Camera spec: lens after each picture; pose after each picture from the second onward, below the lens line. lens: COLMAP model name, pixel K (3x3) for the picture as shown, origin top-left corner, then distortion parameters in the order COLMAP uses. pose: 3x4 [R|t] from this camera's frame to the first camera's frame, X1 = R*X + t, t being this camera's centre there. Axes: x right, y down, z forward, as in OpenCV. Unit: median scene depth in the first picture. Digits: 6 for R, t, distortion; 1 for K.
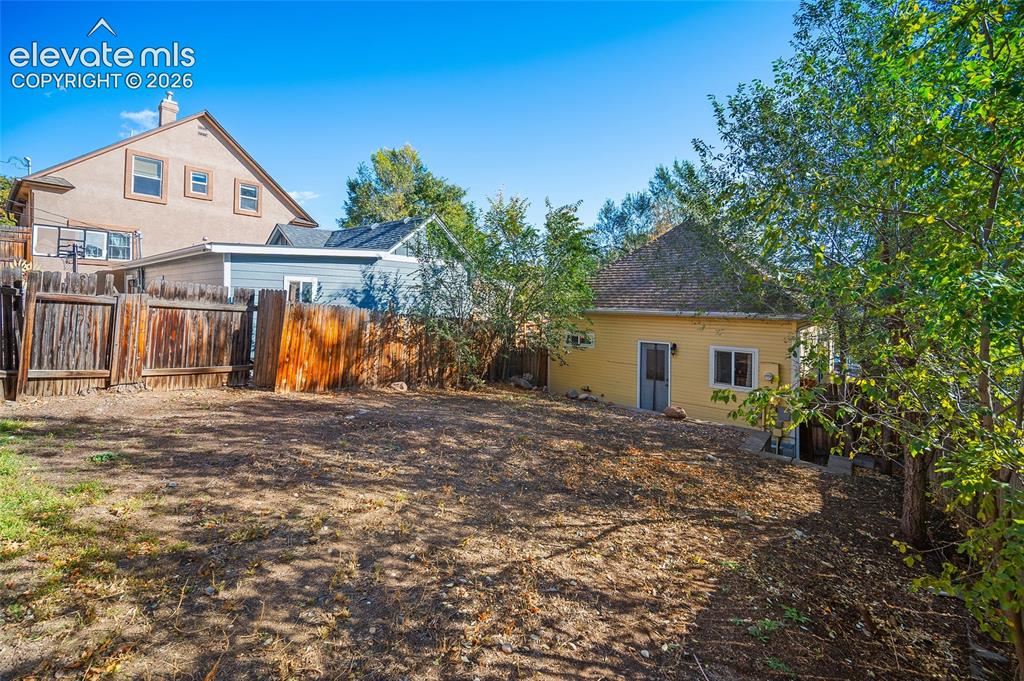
lens RADIAL K [[406.5, 0, 514.1], [0, 406.5, 330.4], [0, 0, 1]] dist [-0.001856, 0.000091]
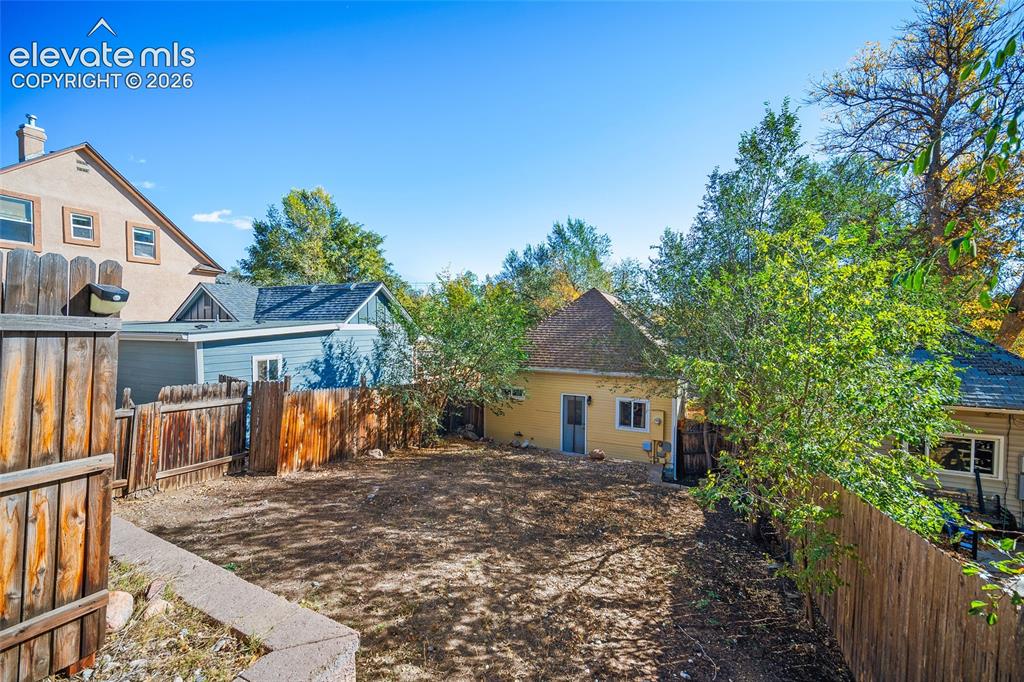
lens RADIAL K [[399.1, 0, 512.7], [0, 399.1, 370.2], [0, 0, 1]] dist [-0.002430, -0.000525]
pose [[0.960430, -0.028631, 0.277045, -0.190755], [0.014790, 0.998542, 0.051923, -0.124325], [-0.278128, -0.045771, 0.959453, -0.130232]]
